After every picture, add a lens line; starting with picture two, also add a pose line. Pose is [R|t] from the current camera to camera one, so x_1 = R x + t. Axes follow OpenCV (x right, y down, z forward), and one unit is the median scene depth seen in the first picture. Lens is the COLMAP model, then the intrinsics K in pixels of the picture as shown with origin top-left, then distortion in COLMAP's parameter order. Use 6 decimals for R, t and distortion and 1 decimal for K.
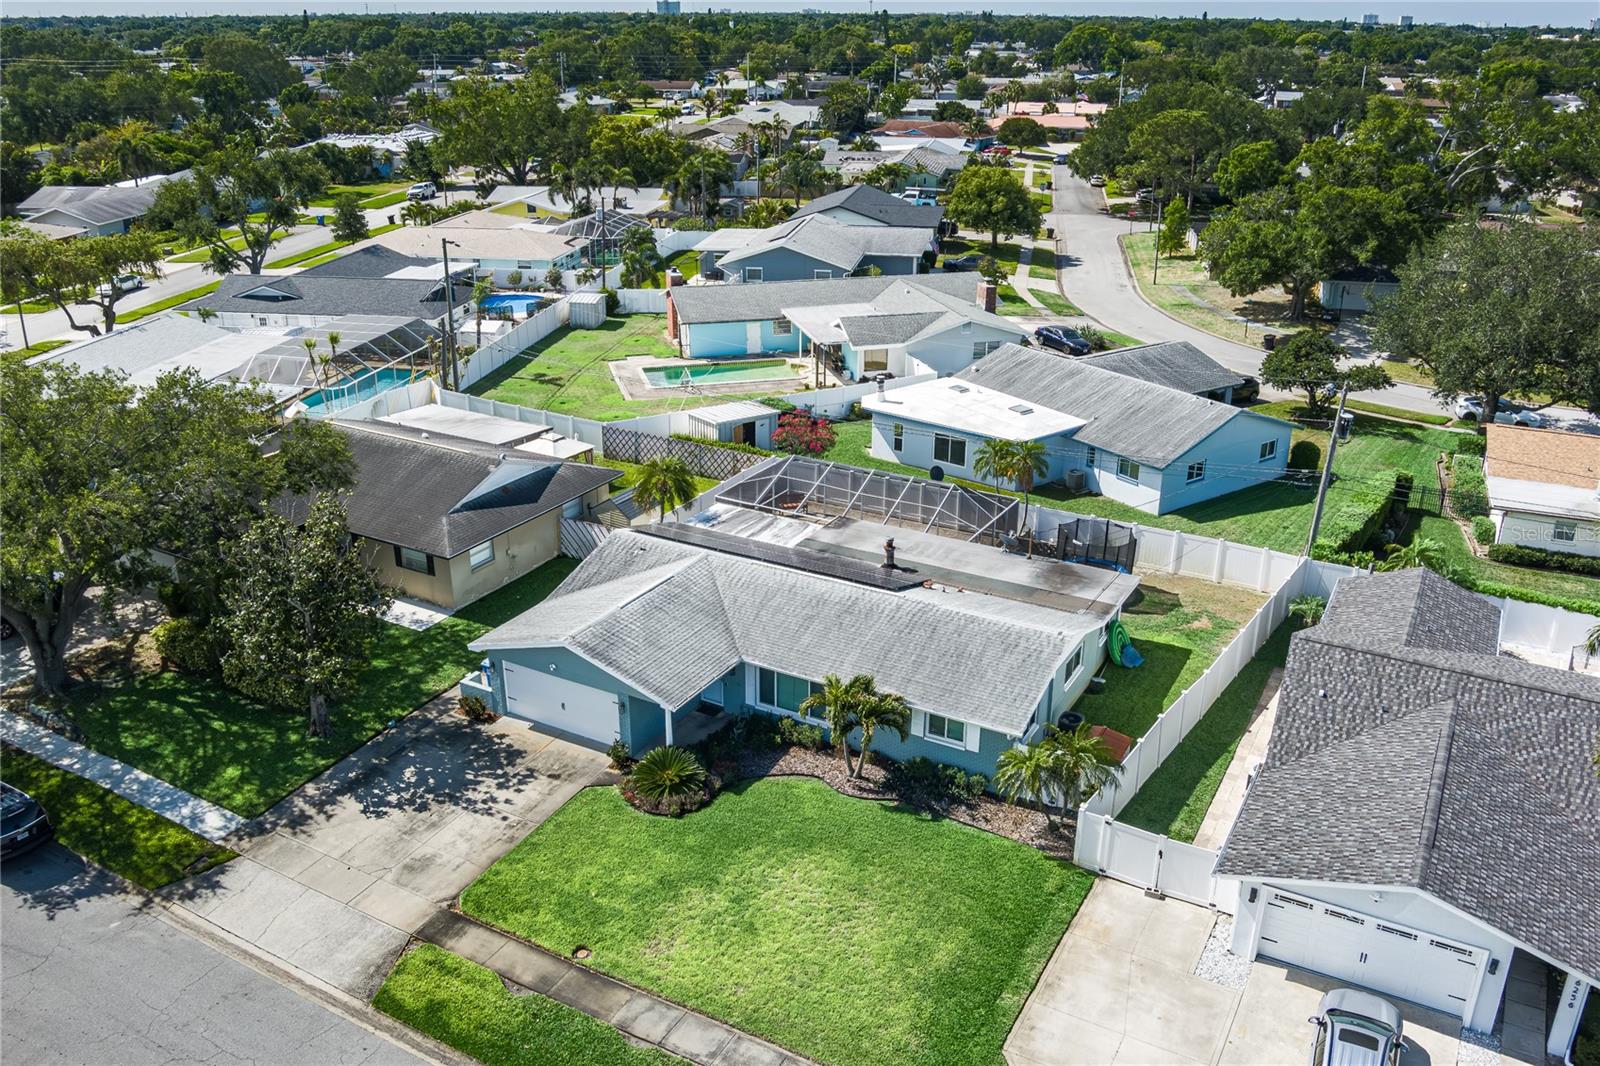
lens RADIAL K [[1263.1, 0, 819.9], [0, 1263.1, 532.3], [0, 0, 1]] dist [-0.053933, -0.000976]
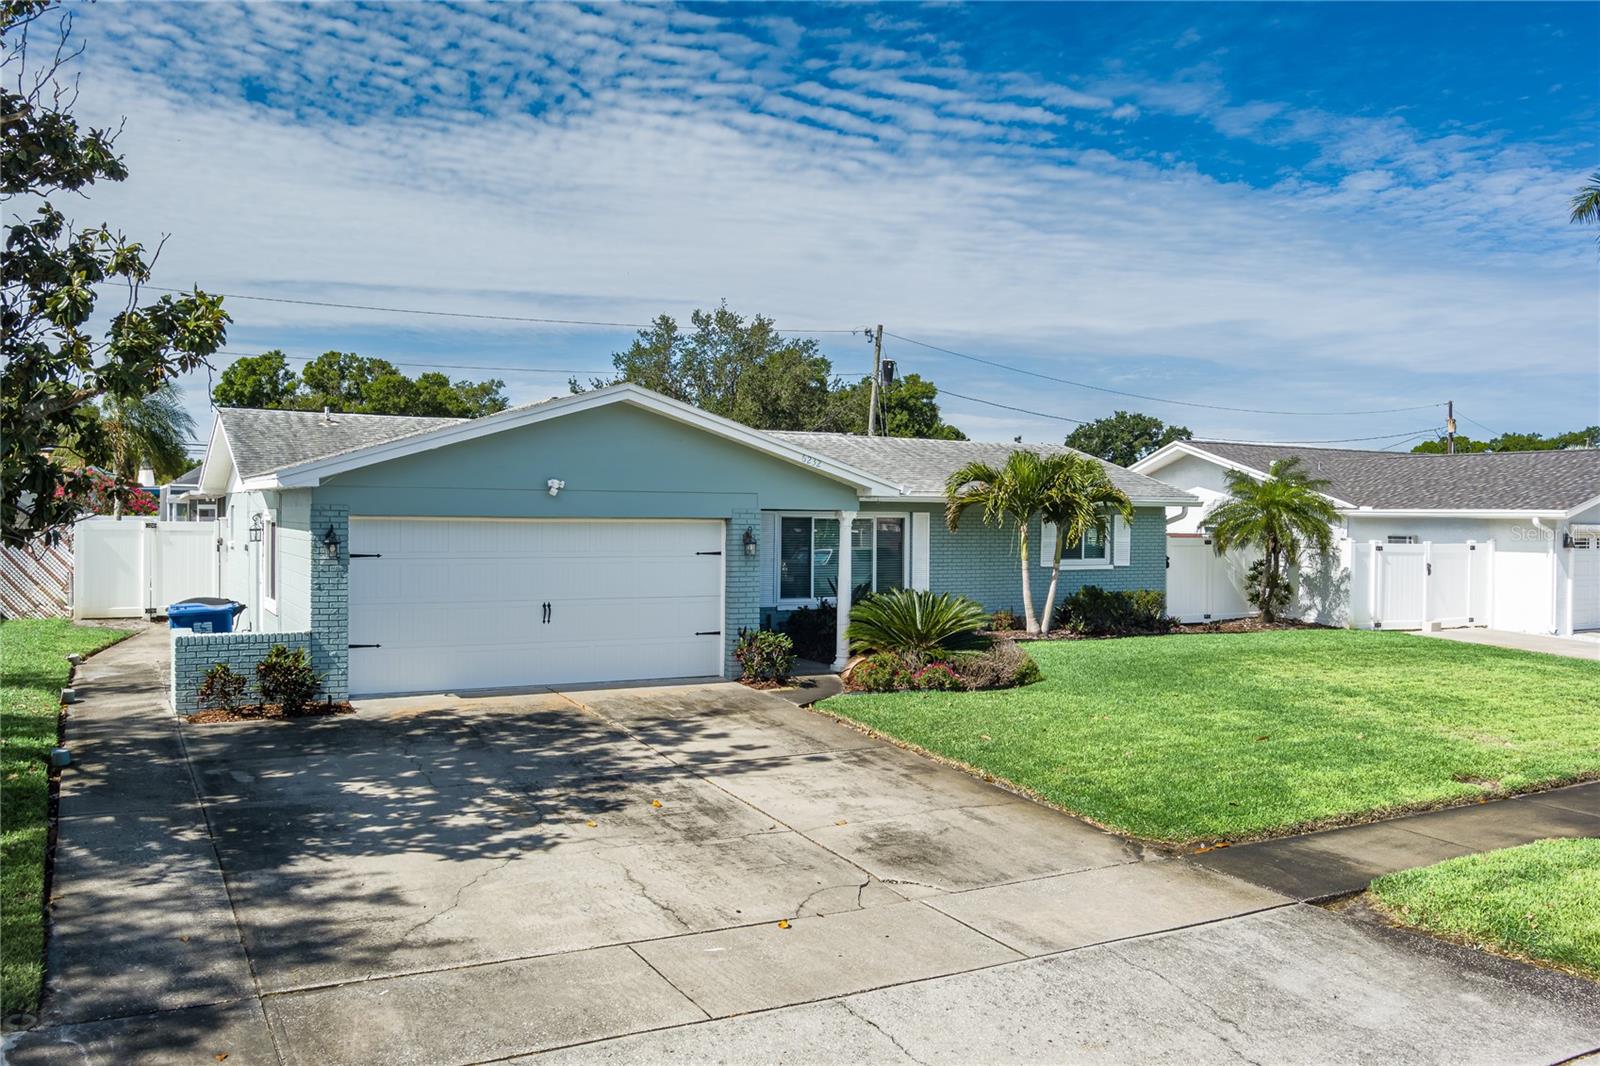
lens RADIAL K [[1286.6, 0, 808.0], [0, 1286.6, 521.6], [0, 0, 1]] dist [-0.056566, 0.007374]
pose [[0.549727, -0.015492, 0.835201, -0.528660], [0.302262, 0.935768, -0.181591, 0.224190], [-0.778741, 0.352275, 0.519099, 0.778091]]
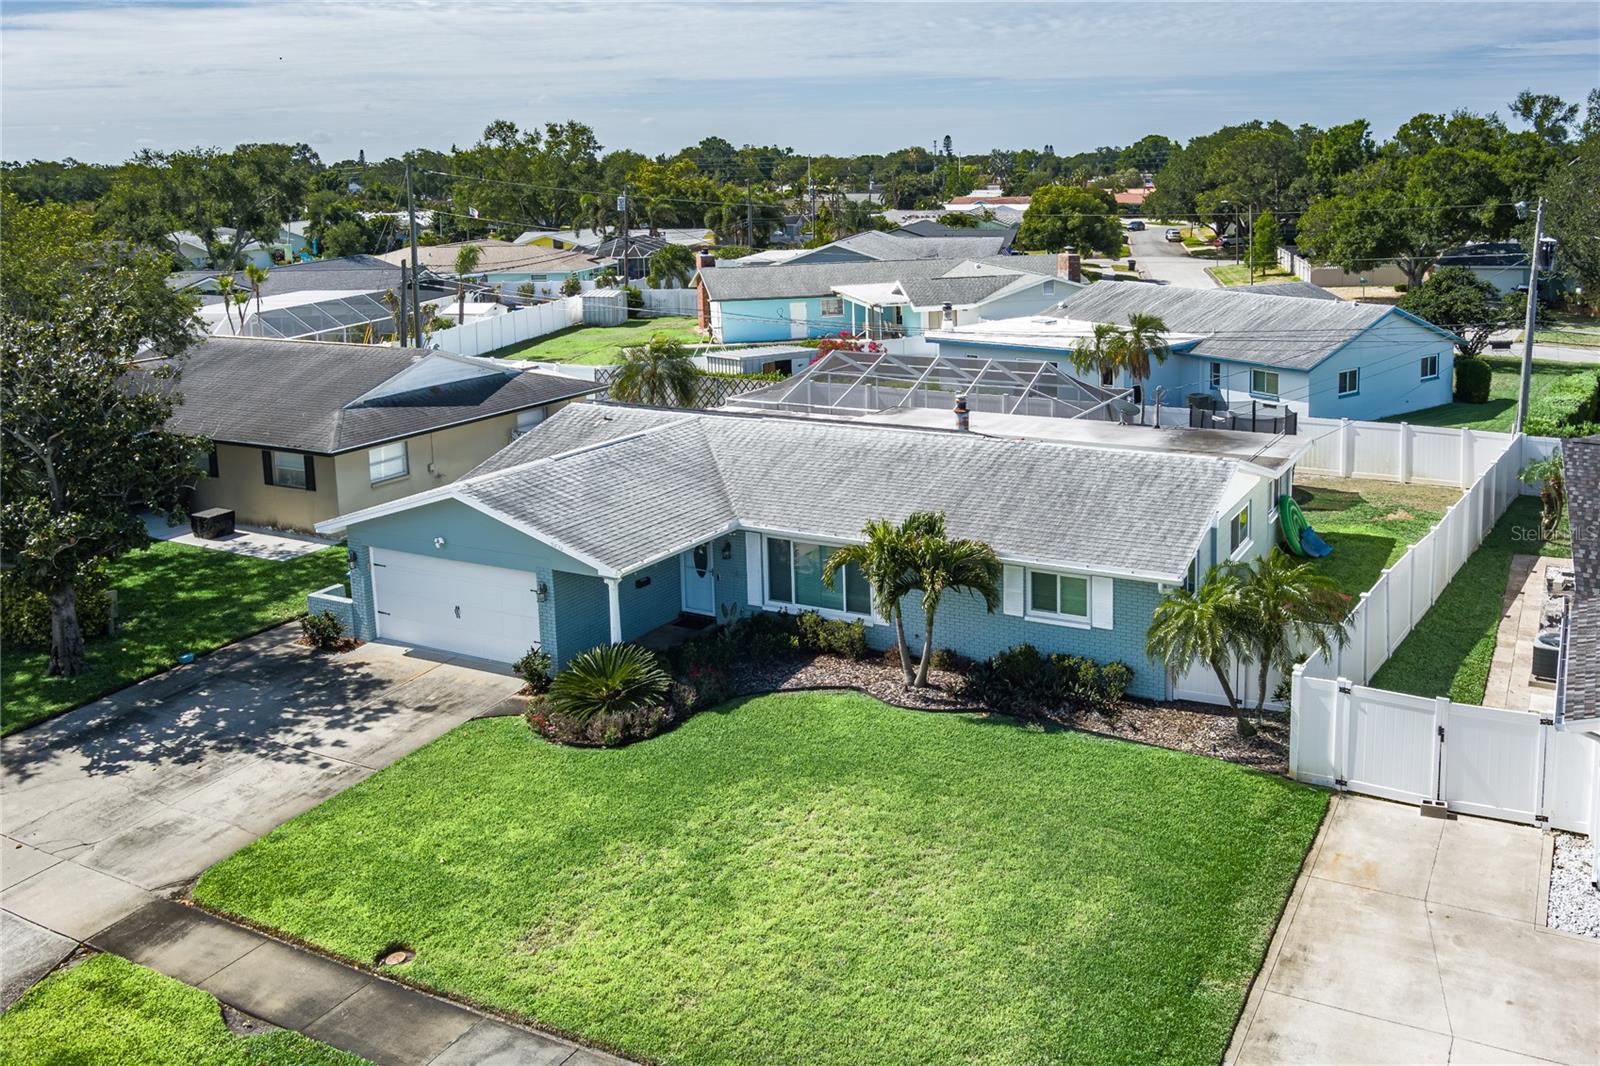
lens RADIAL K [[1311.6, 0, 973.2], [0, 1311.6, 386.1], [0, 0, 1]] dist [-0.053131, 0.008136]
pose [[0.997545, -0.034847, 0.060738, 0.021876], [0.046947, 0.976388, -0.210861, 0.190878], [-0.051956, 0.213195, 0.975627, 0.346210]]
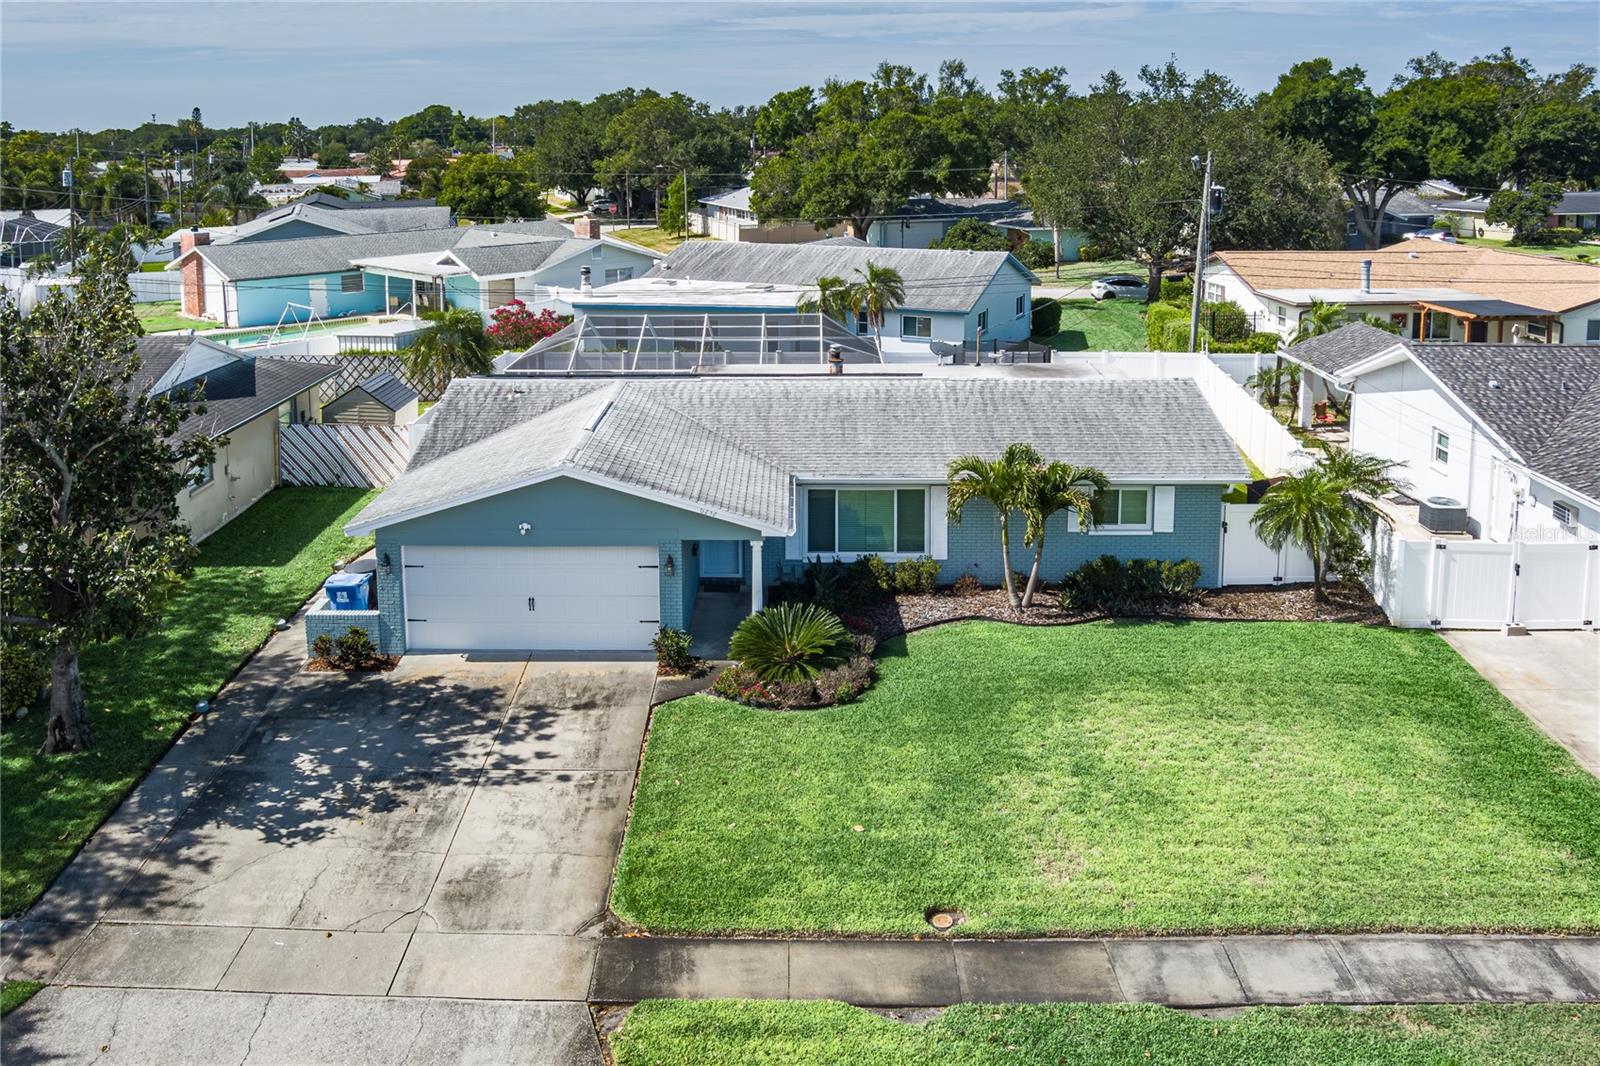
lens RADIAL K [[1289.2, 0, 769.5], [0, 1289.2, 446.4], [0, 0, 1]] dist [-0.053538, -0.001802]
pose [[0.892885, -0.126739, 0.432081, -0.379404], [0.185283, 0.977983, -0.096020, 0.155092], [-0.410398, 0.165793, 0.896709, 0.445389]]
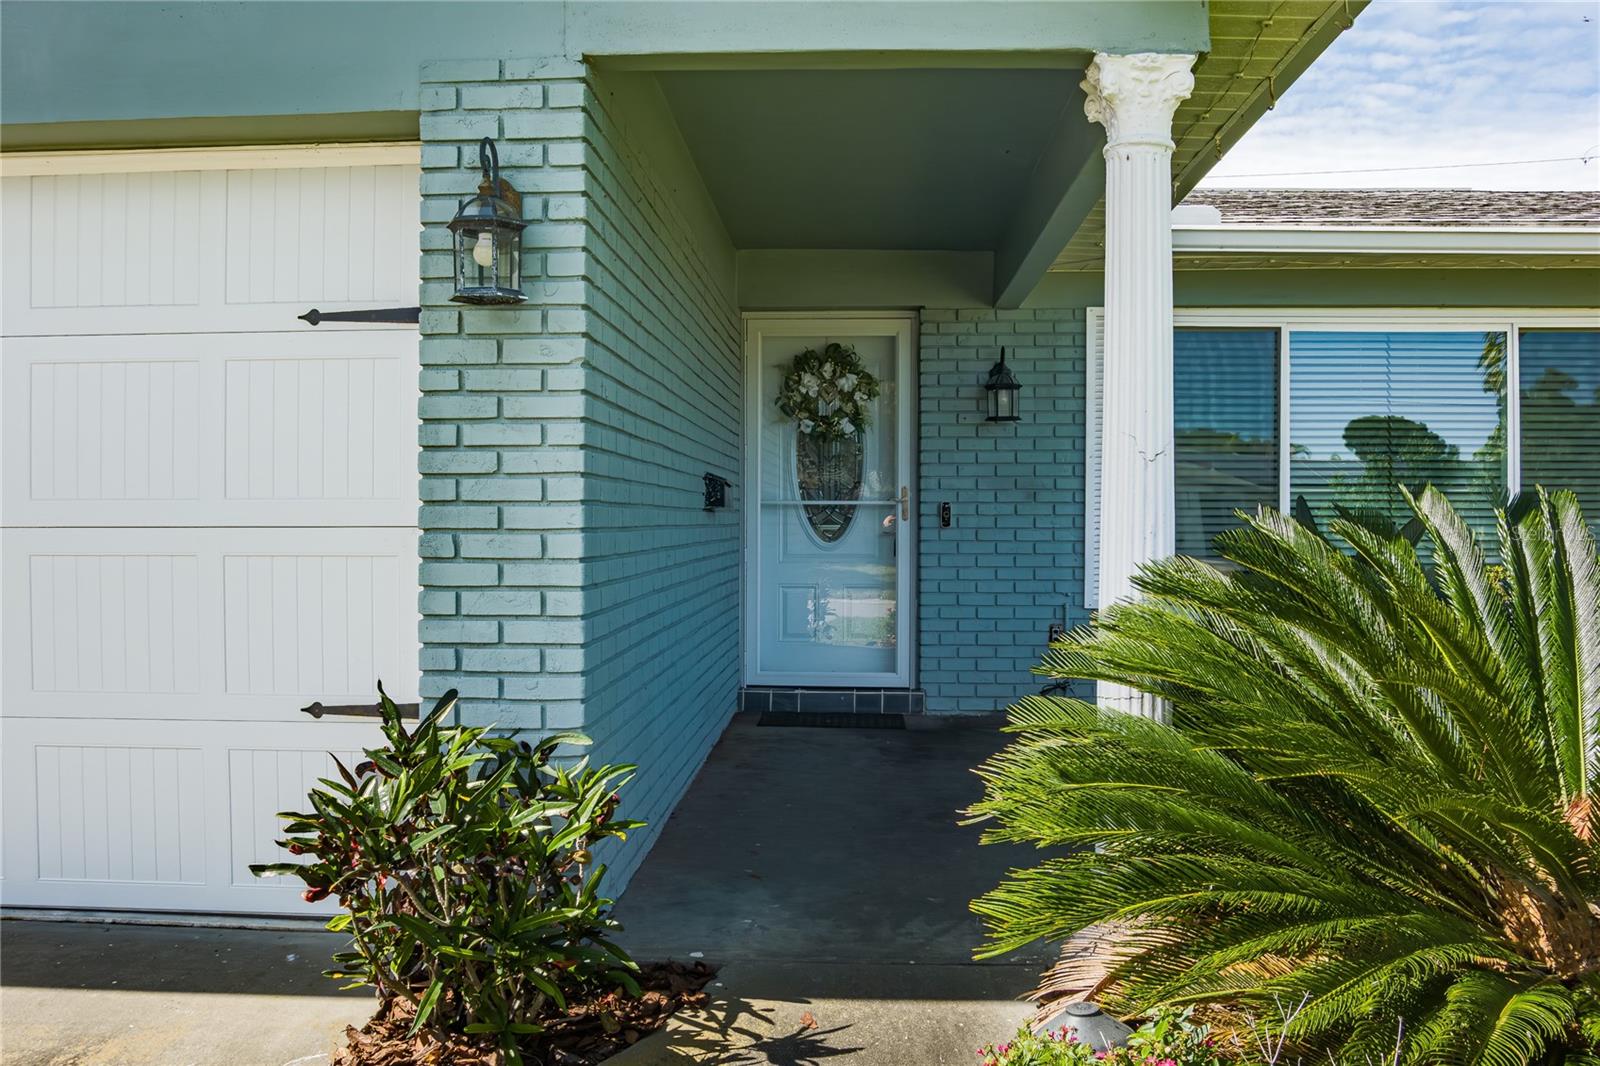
lens RADIAL K [[1286.6, 0, 808.0], [0, 1286.6, 521.6], [0, 0, 1]] dist [-0.056566, 0.007374]
pose [[0.905552, -0.018544, 0.423830, -0.180610], [0.167079, 0.933891, -0.316119, 0.190079], [-0.389949, 0.357076, 0.848786, 0.959468]]
